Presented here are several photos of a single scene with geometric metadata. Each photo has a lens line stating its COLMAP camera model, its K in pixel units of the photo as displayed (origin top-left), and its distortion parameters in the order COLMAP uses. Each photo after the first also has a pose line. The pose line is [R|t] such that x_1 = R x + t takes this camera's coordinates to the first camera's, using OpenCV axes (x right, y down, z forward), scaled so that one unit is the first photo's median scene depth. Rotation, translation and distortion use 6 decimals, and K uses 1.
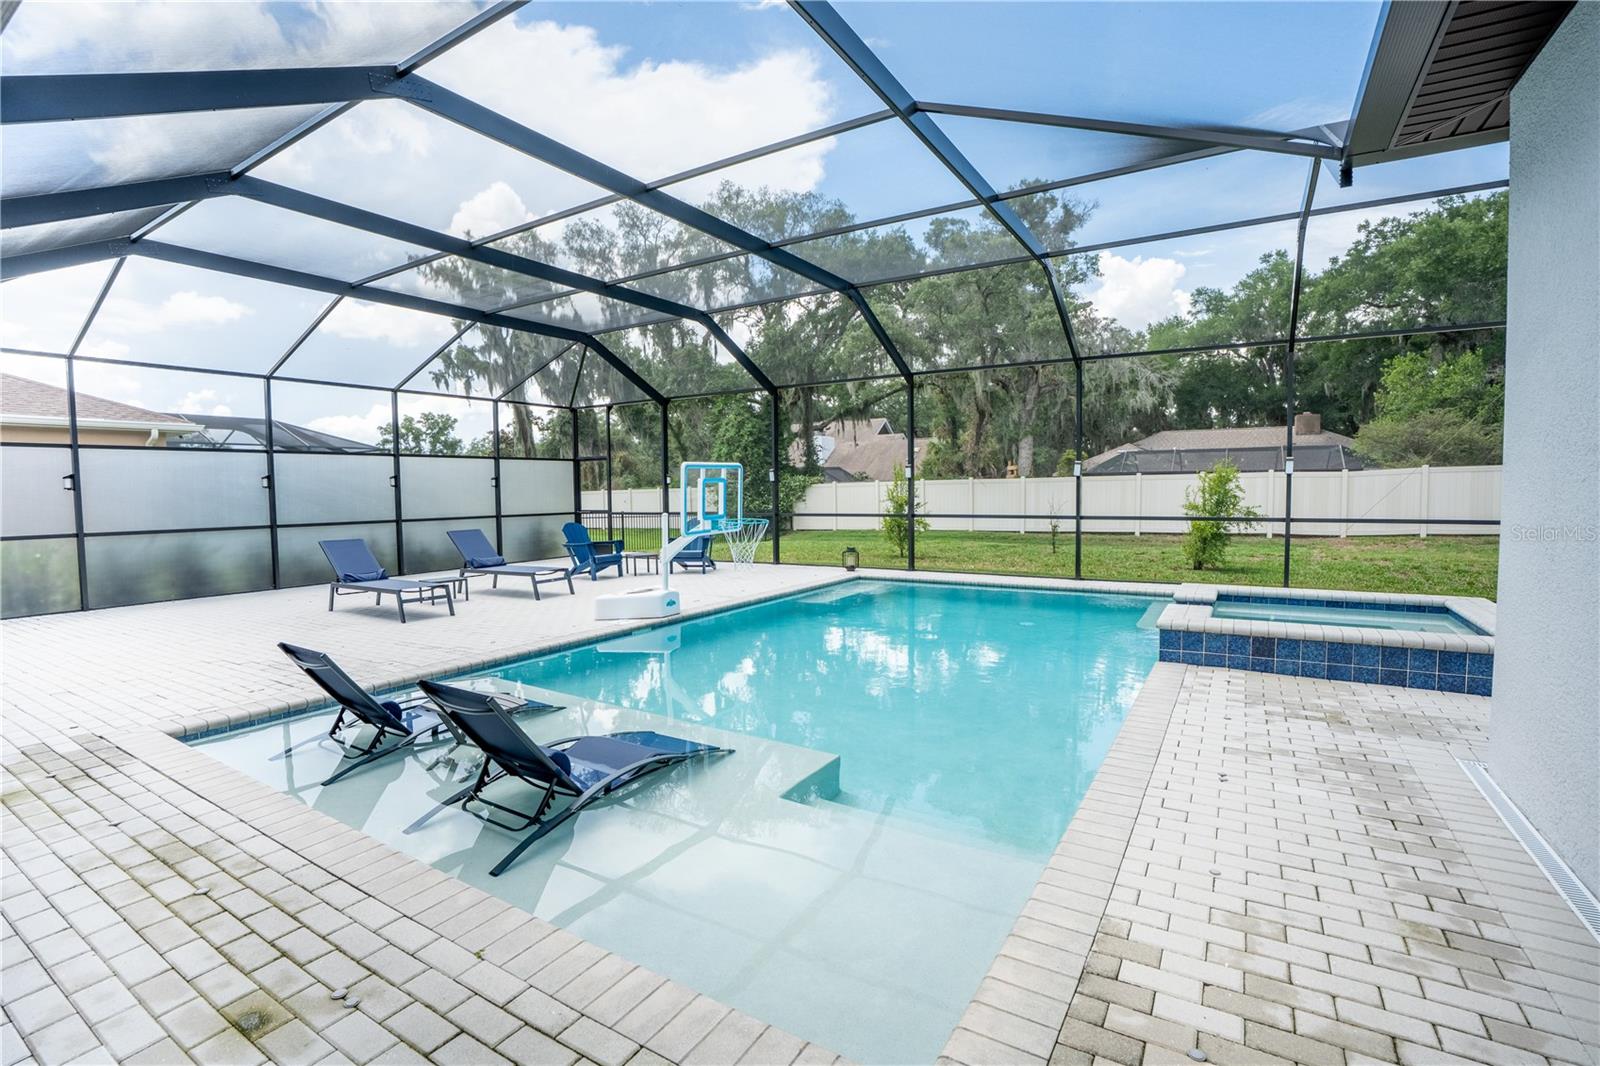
lens RADIAL K [[734.2, 0, 795.6], [0, 734.2, 532.4], [0, 0, 1]] dist [-0.077533, 0.024899]
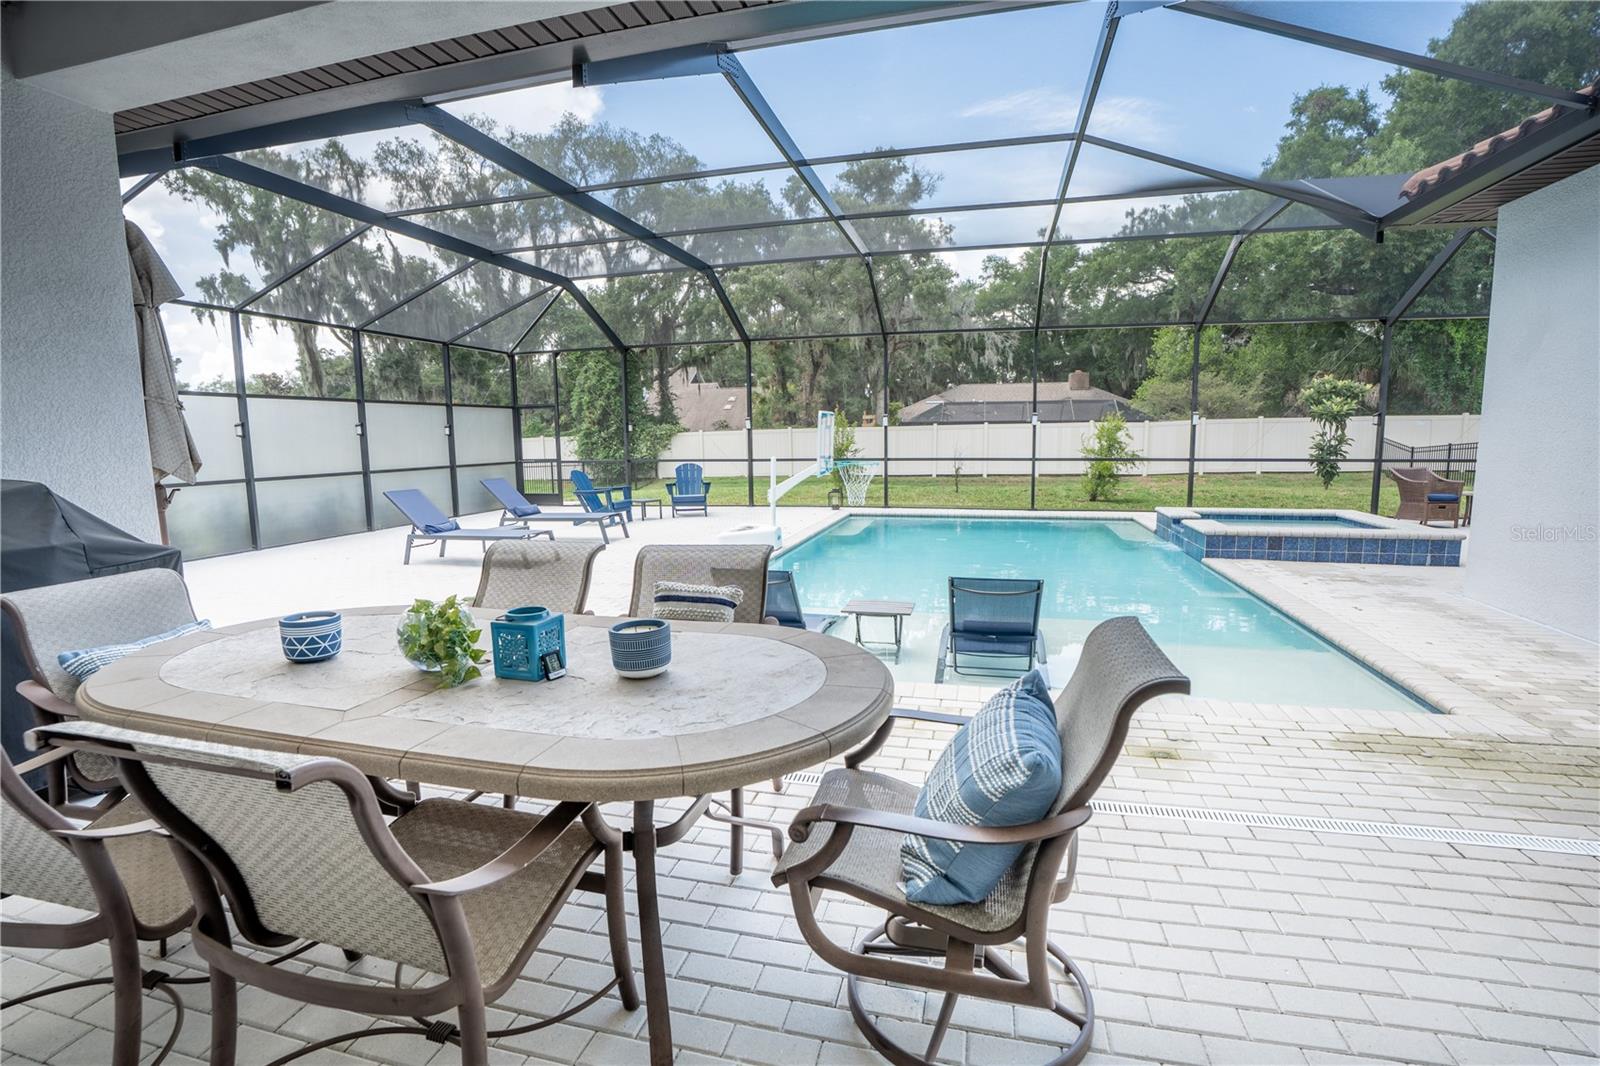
lens RADIAL K [[734.2, 0, 795.6], [0, 734.2, 532.4], [0, 0, 1]] dist [-0.077533, 0.024899]
pose [[0.955418, -0.039400, 0.292615, -0.299344], [0.019233, 0.997257, 0.071480, 0.005735], [-0.294629, -0.062666, 0.953555, -0.047661]]
